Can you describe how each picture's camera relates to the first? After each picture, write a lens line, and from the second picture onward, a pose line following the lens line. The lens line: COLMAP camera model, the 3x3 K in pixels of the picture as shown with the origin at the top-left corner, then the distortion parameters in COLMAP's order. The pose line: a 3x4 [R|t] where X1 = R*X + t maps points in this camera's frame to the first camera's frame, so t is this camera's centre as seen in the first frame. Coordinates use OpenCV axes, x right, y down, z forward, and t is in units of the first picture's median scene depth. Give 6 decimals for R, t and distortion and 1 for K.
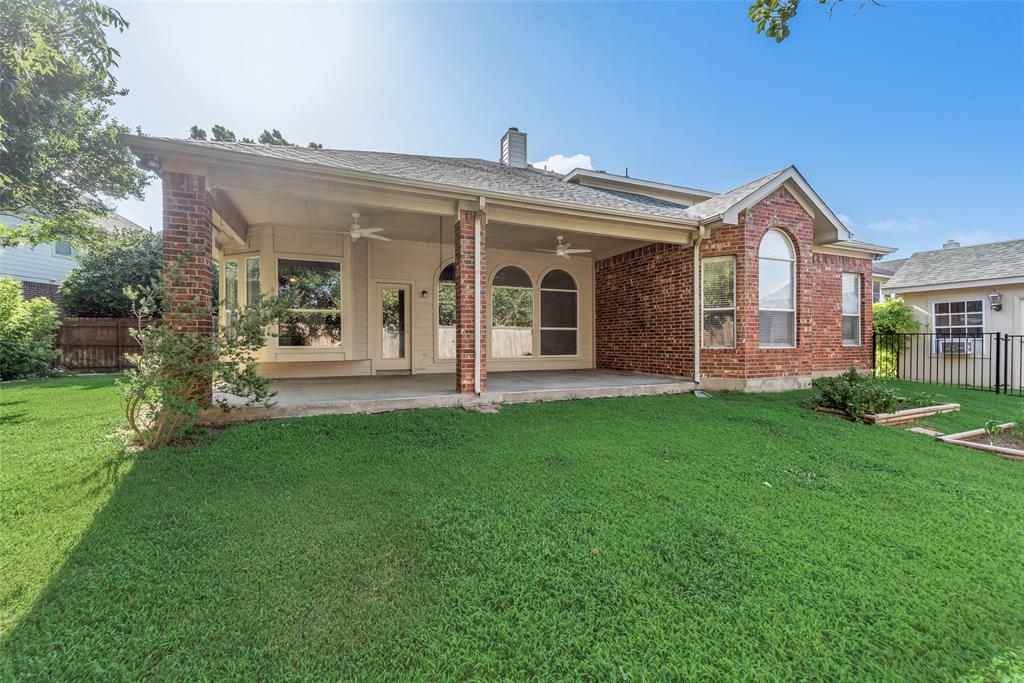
lens RADIAL K [[401.0, 0, 507.9], [0, 401.0, 346.3], [0, 0, 1]] dist [0.002889, -0.000114]
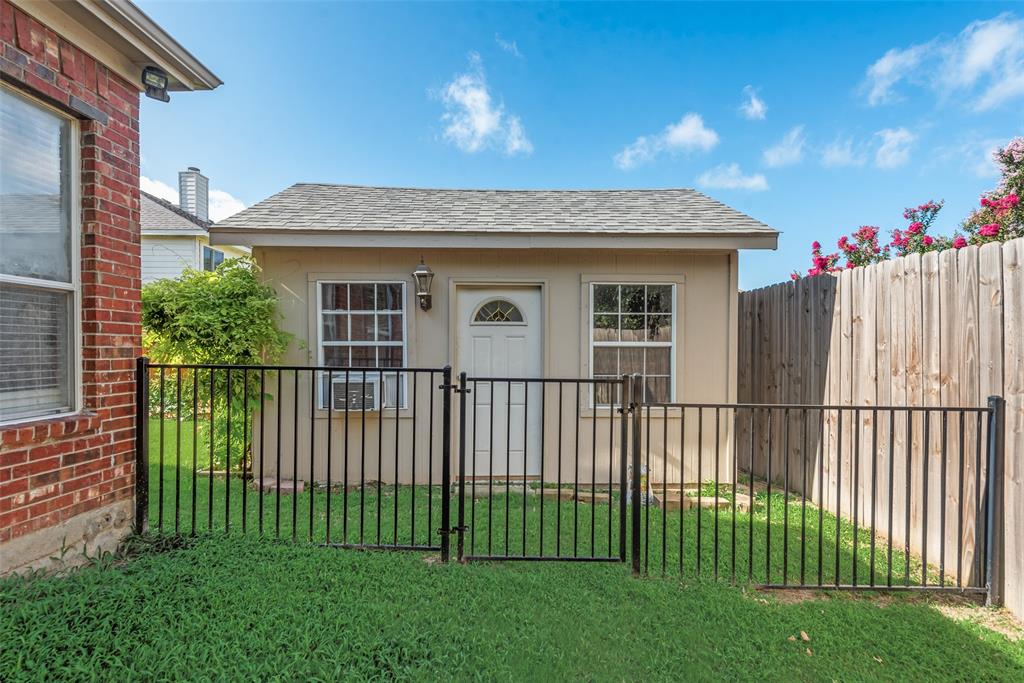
lens RADIAL K [[462.4, 0, 511.2], [0, 462.4, 349.1], [0, 0, 1]] dist [-0.001049, 0.000094]
pose [[0.414935, 0.007507, 0.909820, 0.767681], [0.004322, 0.999938, -0.010221, -0.038660], [-0.909841, 0.008173, 0.414877, 0.679877]]
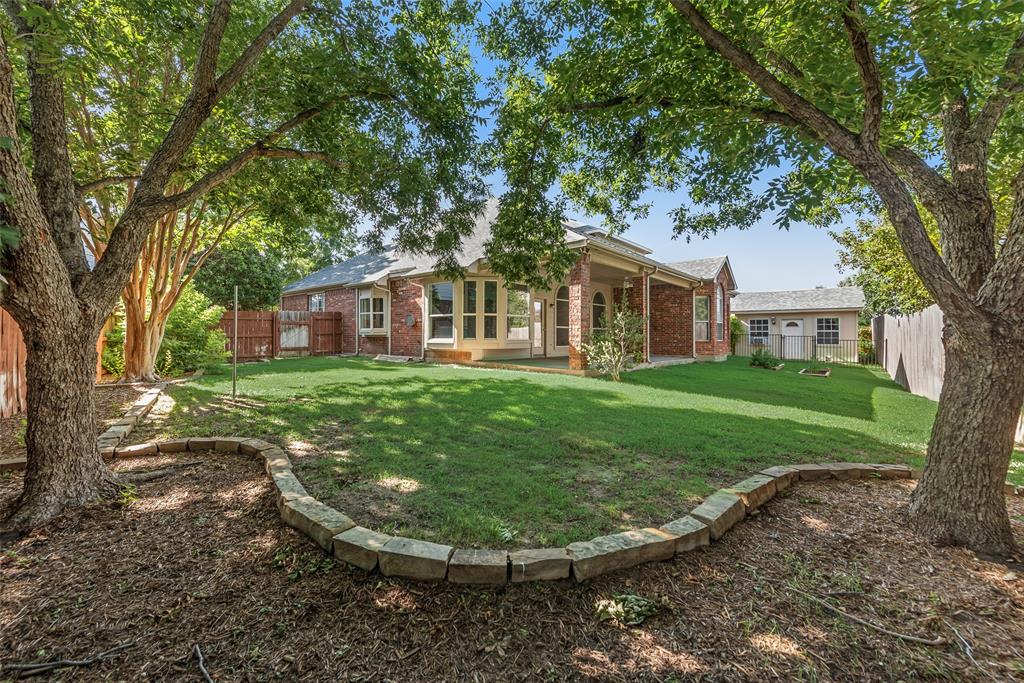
lens RADIAL K [[401.0, 0, 506.2], [0, 401.0, 336.9], [0, 0, 1]] dist [0.002889, -0.000114]
pose [[0.897280, 0.008648, 0.441378, -1.016637], [-0.004559, 0.999936, -0.010322, 0.007860], [-0.441439, 0.007250, 0.897262, -0.306776]]
